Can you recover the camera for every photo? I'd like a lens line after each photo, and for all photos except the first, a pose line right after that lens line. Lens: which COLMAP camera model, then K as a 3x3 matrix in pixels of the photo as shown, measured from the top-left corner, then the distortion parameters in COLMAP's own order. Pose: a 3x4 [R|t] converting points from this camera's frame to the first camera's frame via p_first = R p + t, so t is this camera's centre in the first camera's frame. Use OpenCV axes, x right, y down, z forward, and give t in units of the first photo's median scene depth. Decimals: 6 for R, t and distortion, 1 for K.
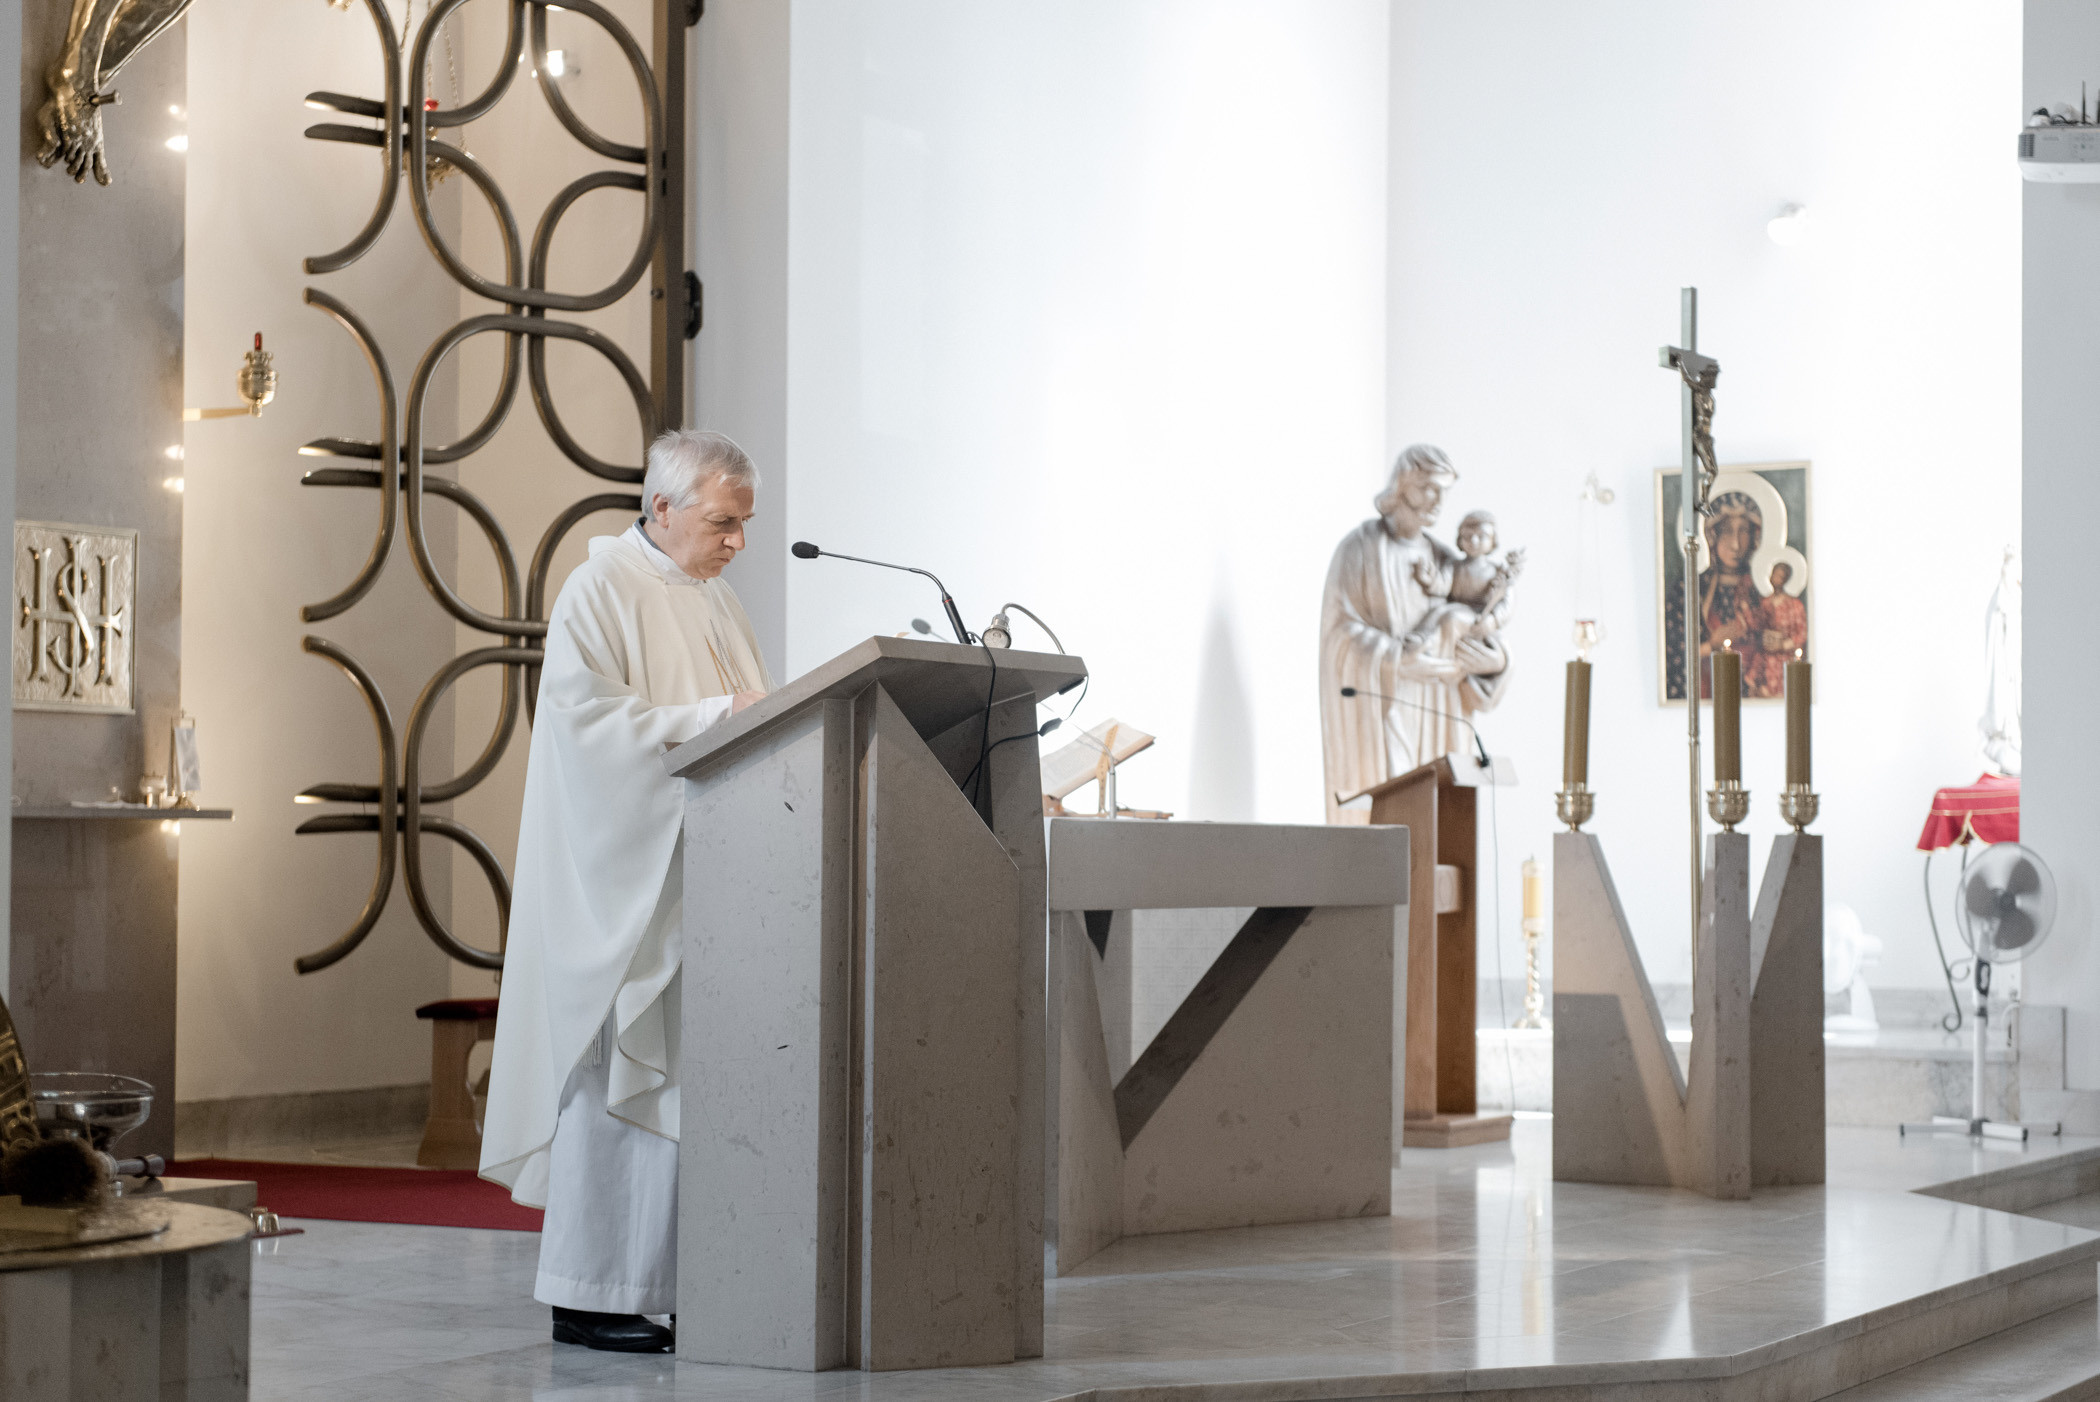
lens RADIAL K [[4038.4, 0, 1050.0], [0, 4038.4, 701.0], [0, 0, 1]] dist [0.106935, -0.413605]
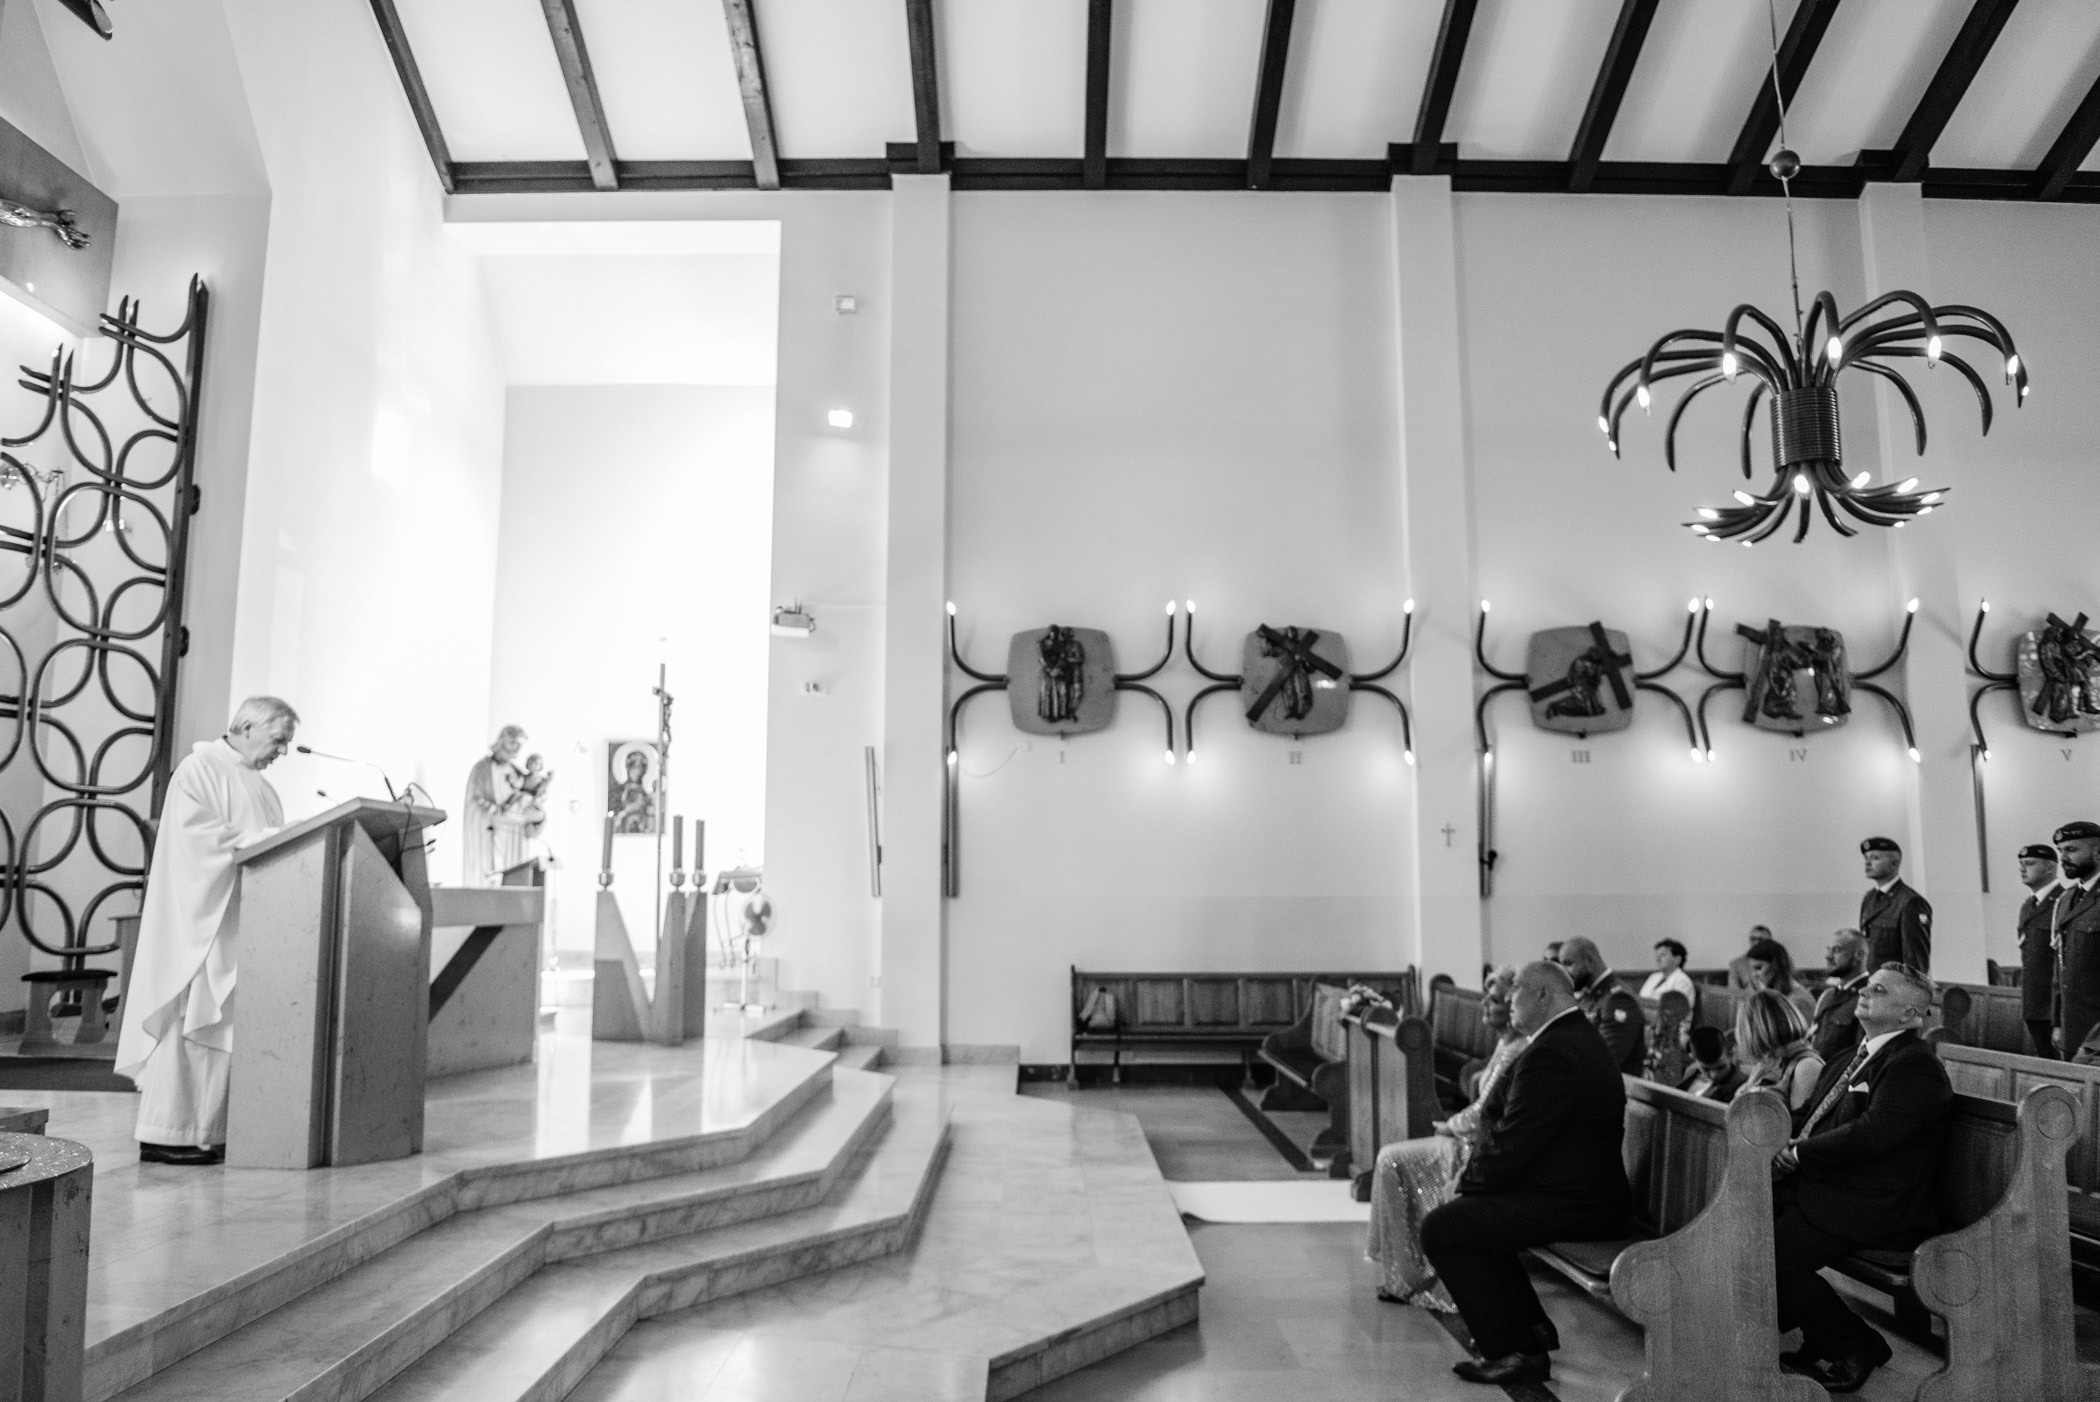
lens RADIAL K [[1461.2, 0, 1050.0], [0, 1461.2, 701.0], [0, 0, 1]] dist [-0.064944, 0.005843]
pose [[0.871639, 0.057630, 0.486748, -0.057693], [-0.012167, 0.995302, -0.096054, 0.000758], [-0.489997, 0.077802, 0.868245, 0.125198]]
